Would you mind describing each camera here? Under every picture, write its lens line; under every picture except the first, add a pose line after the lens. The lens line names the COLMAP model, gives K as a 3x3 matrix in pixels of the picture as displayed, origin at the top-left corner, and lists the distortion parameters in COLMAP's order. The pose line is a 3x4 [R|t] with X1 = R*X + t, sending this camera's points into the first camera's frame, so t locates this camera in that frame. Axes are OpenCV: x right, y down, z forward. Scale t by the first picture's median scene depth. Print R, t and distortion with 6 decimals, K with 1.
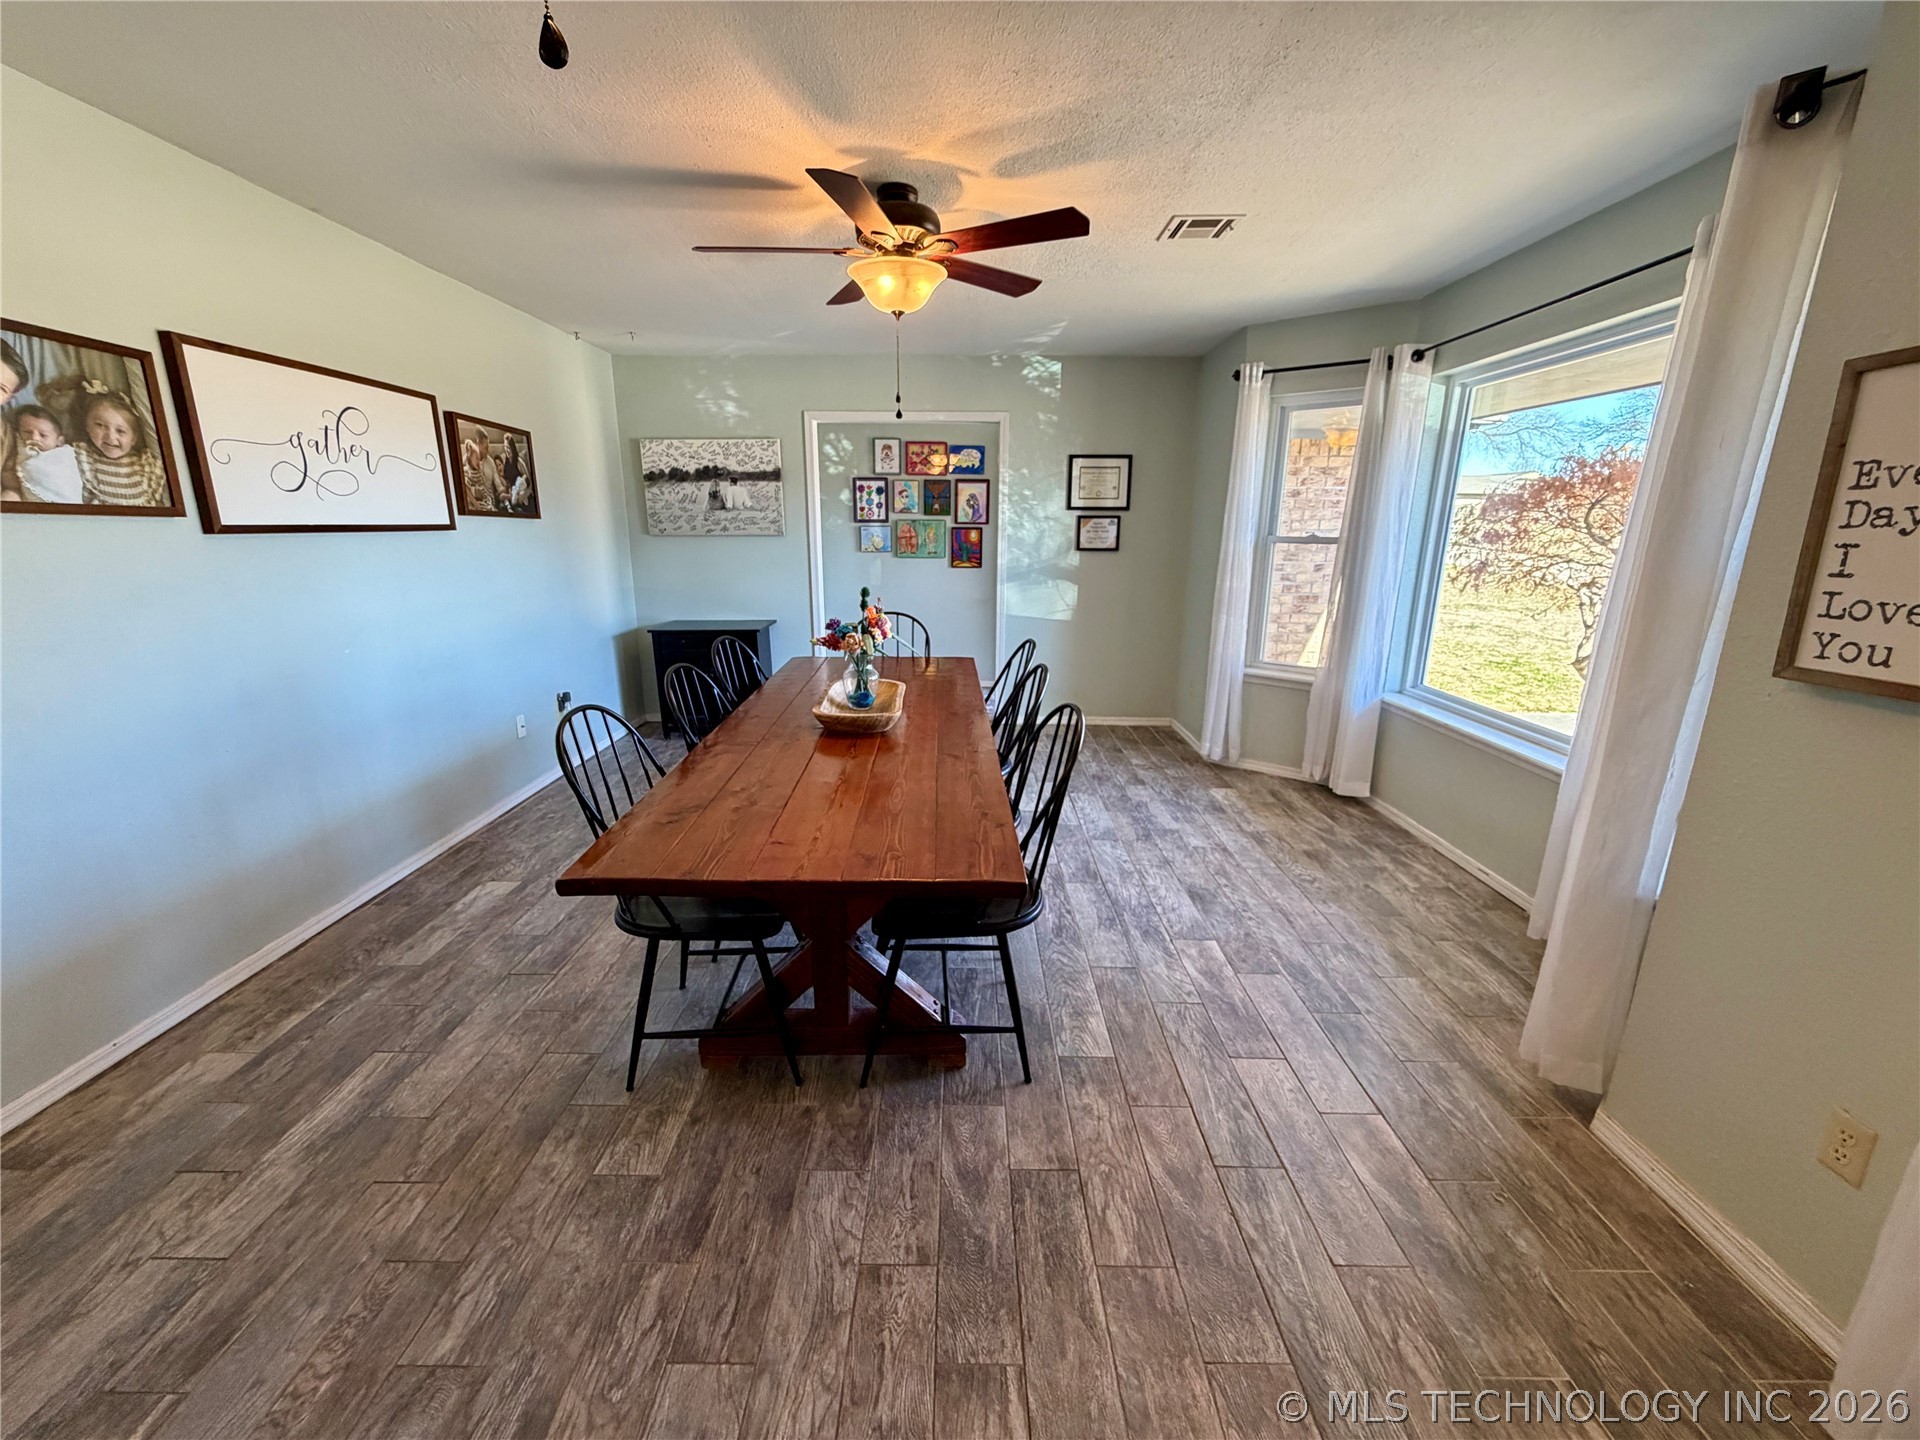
lens RADIAL K [[767.3, 0, 948.7], [0, 767.3, 723.1], [0, 0, 1]] dist [-0.001005, 0.000046]
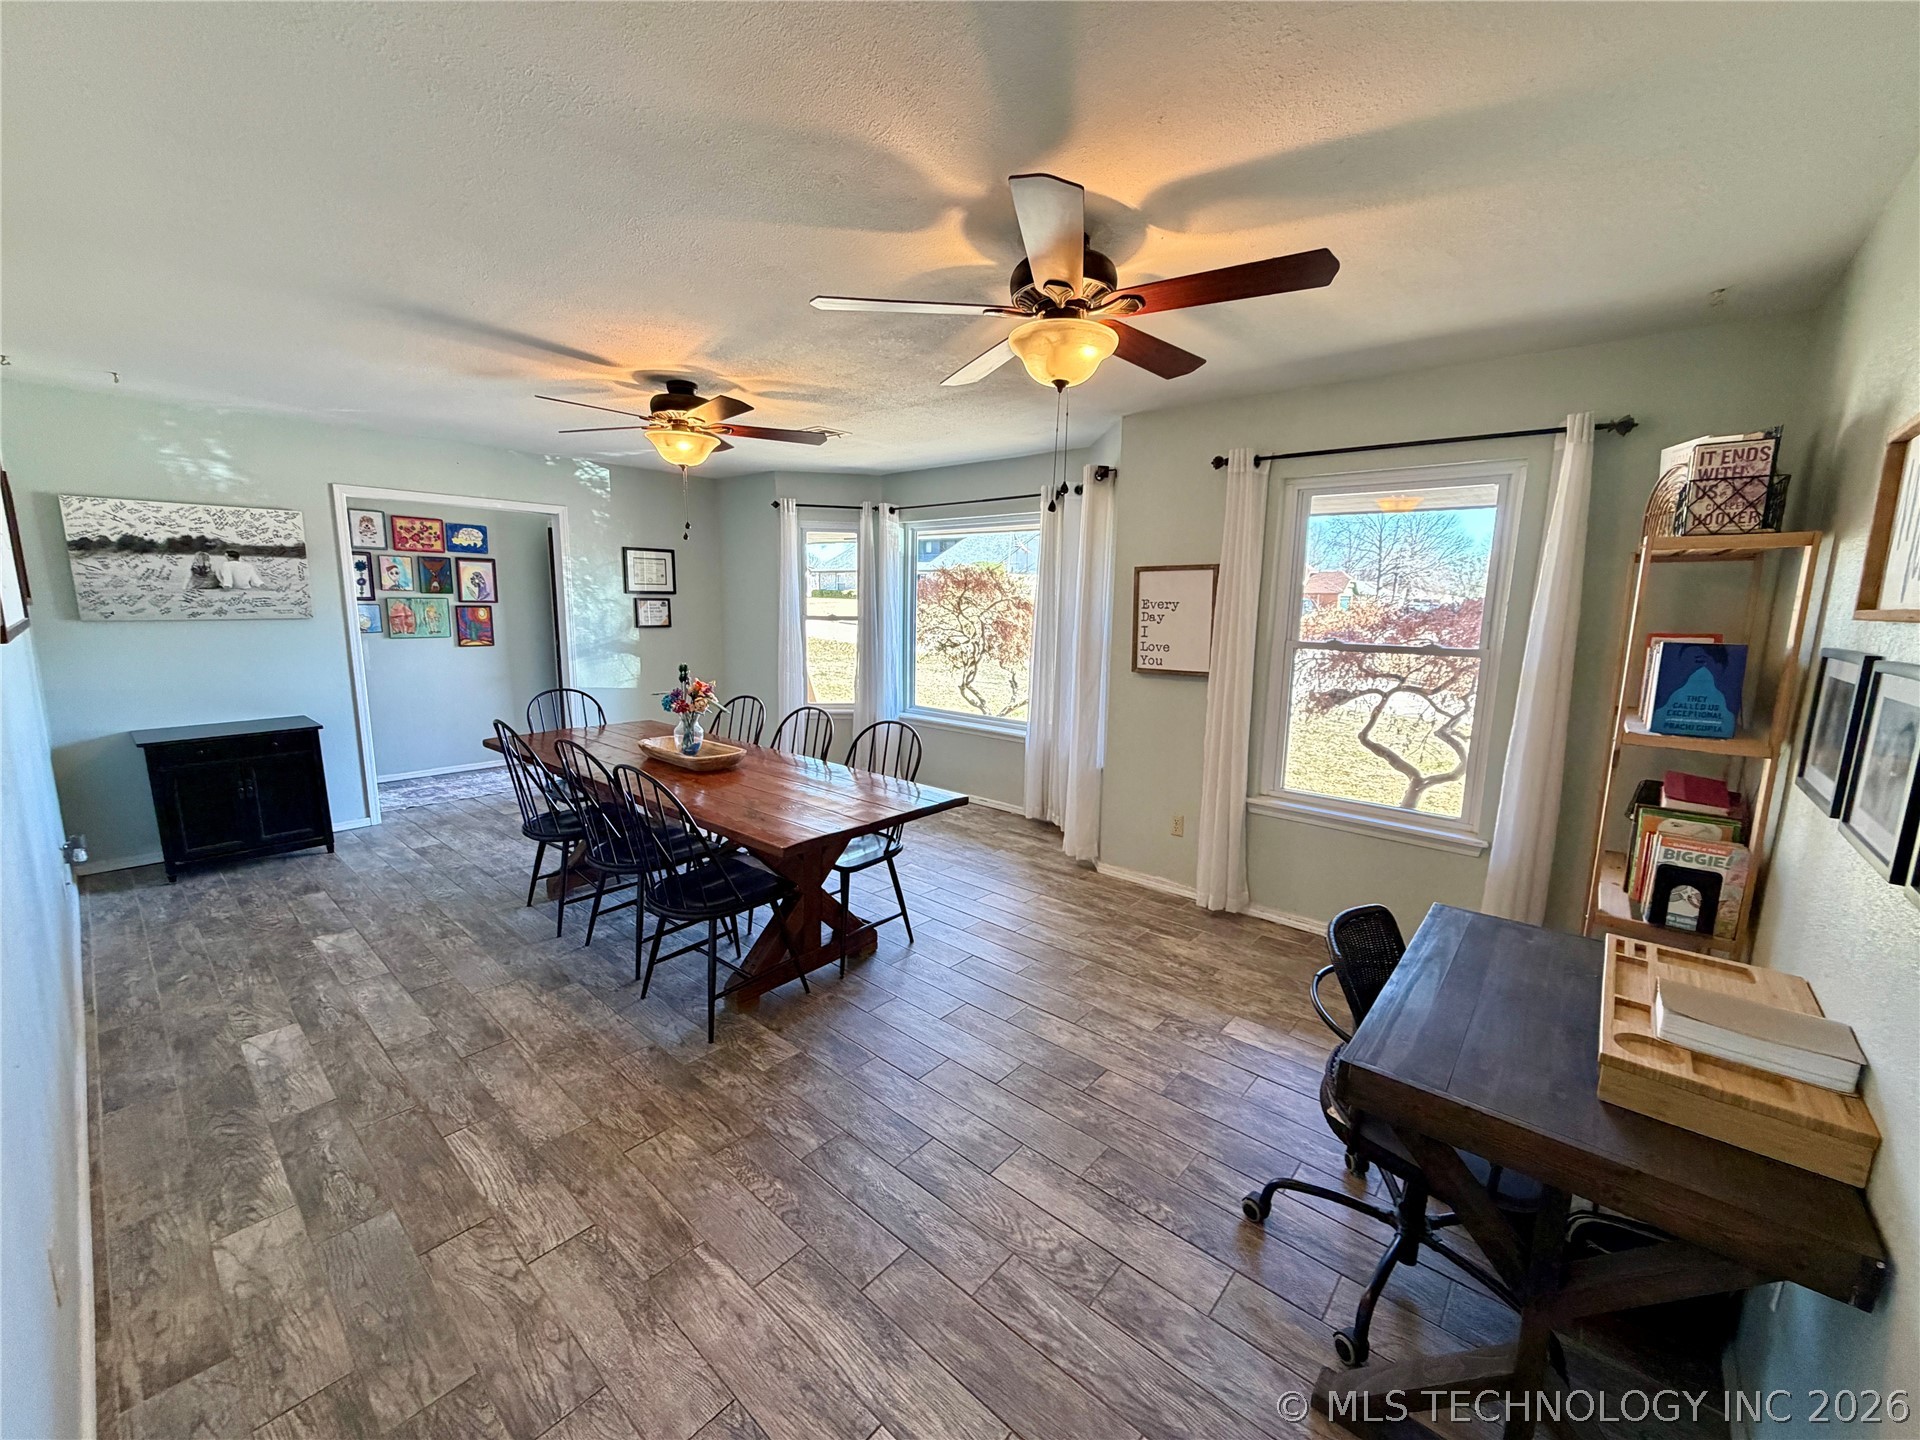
lens RADIAL K [[767.3, 0, 954.3], [0, 767.3, 724.0], [0, 0, 1]] dist [-0.001005, 0.000046]
pose [[0.653372, -0.117363, 0.747885, -0.416559], [0.177693, 0.984086, -0.000808, 0.003968], [-0.735888, 0.133422, 0.663828, -0.104199]]
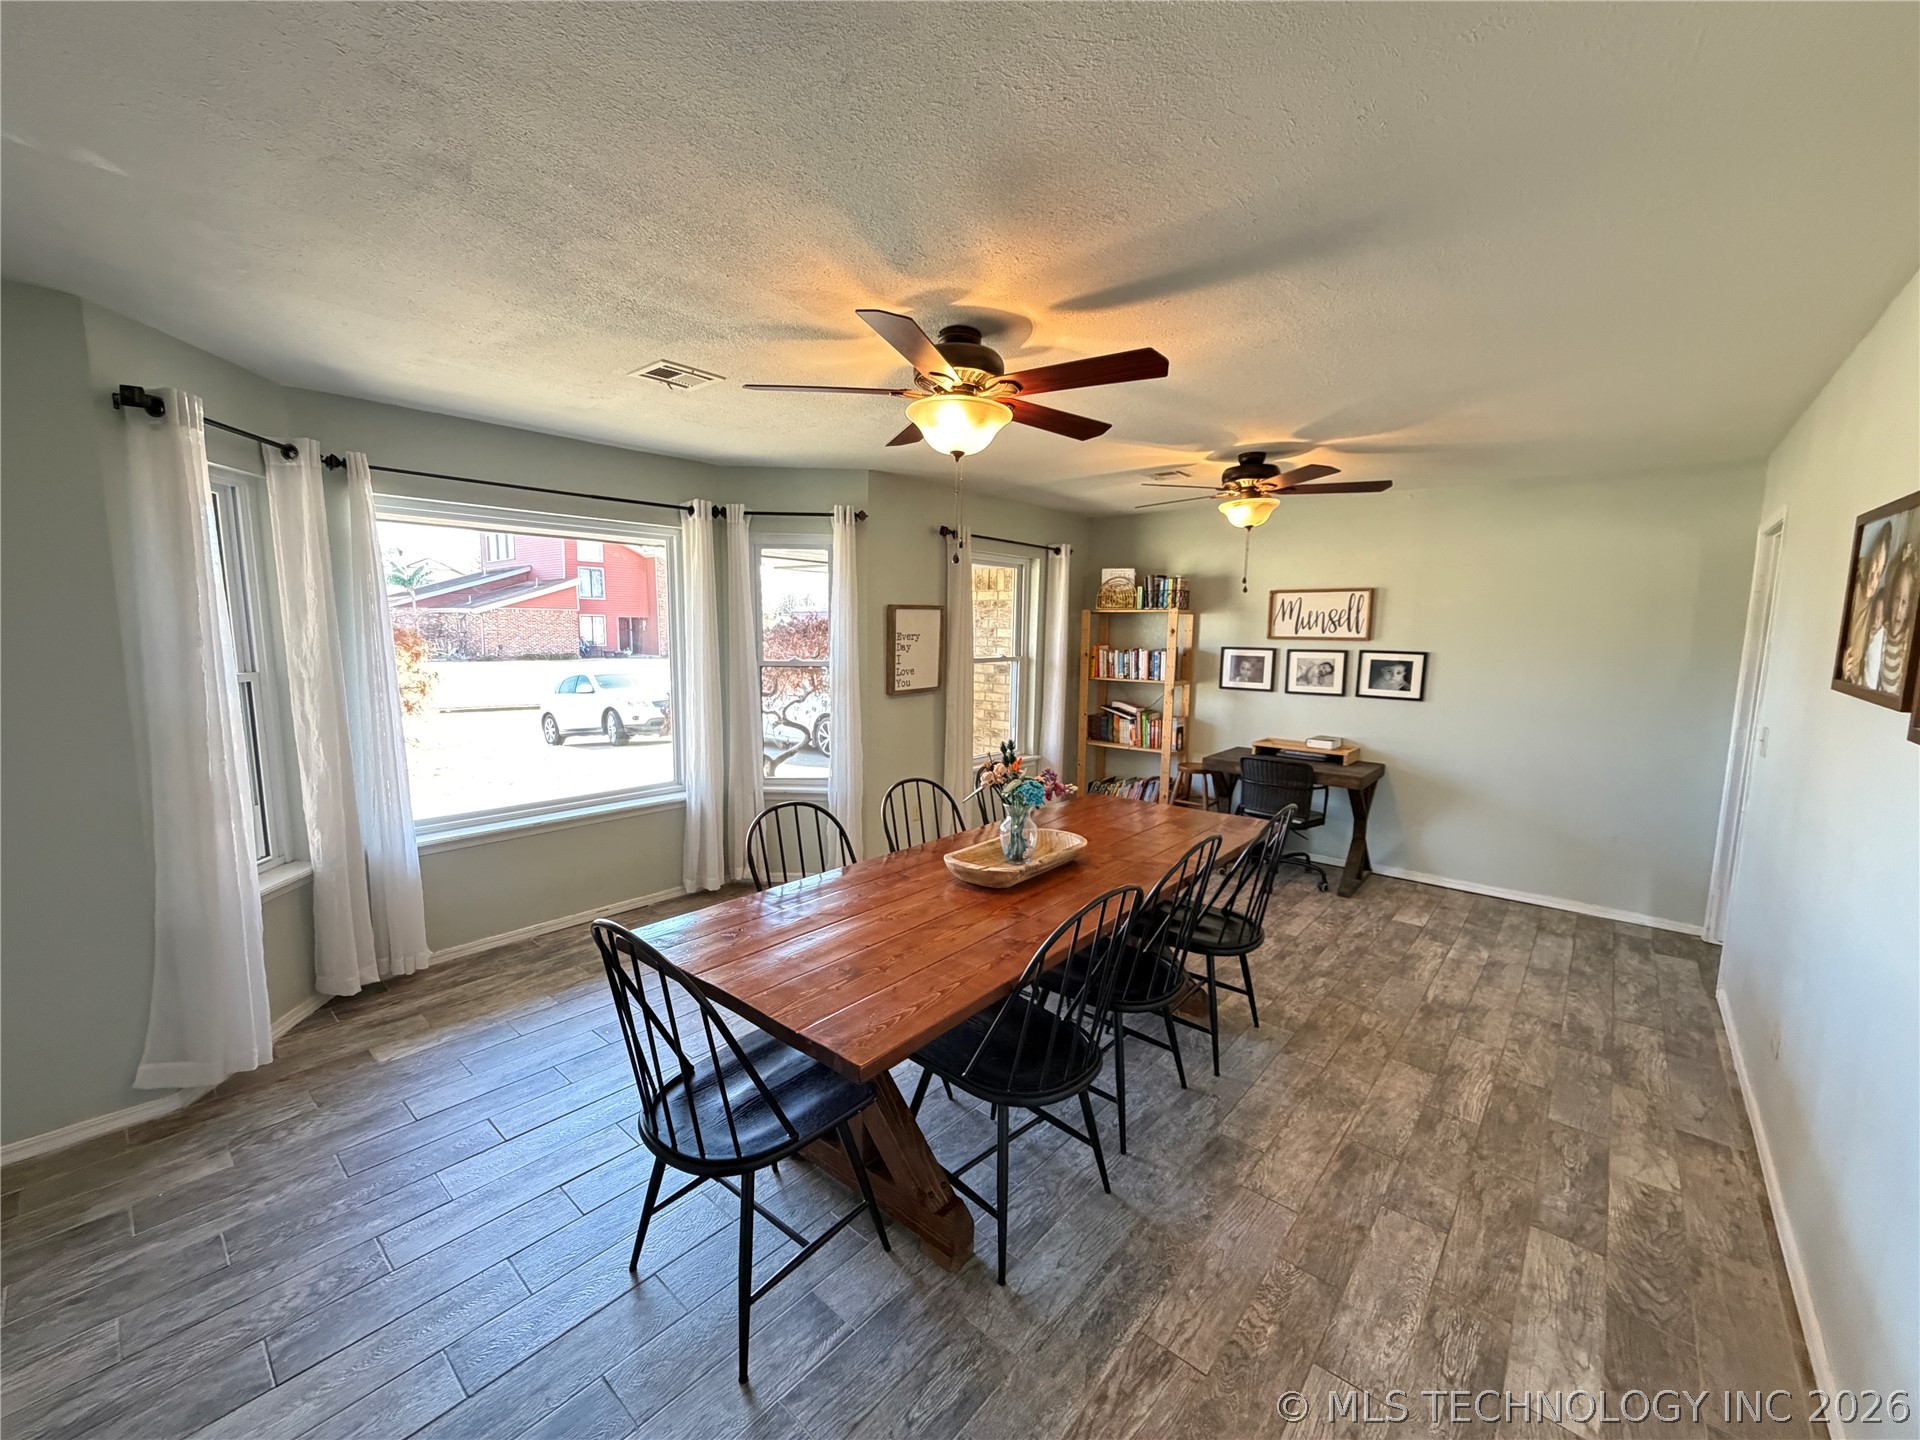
lens RADIAL K [[767.3, 0, 949.9], [0, 767.3, 727.3], [0, 0, 1]] dist [-0.001005, 0.000046]
pose [[-0.759478, -0.100732, 0.642687, -0.342761], [0.148099, 0.935224, 0.321594, -0.264520], [-0.633451, 0.339425, -0.695364, 0.882113]]
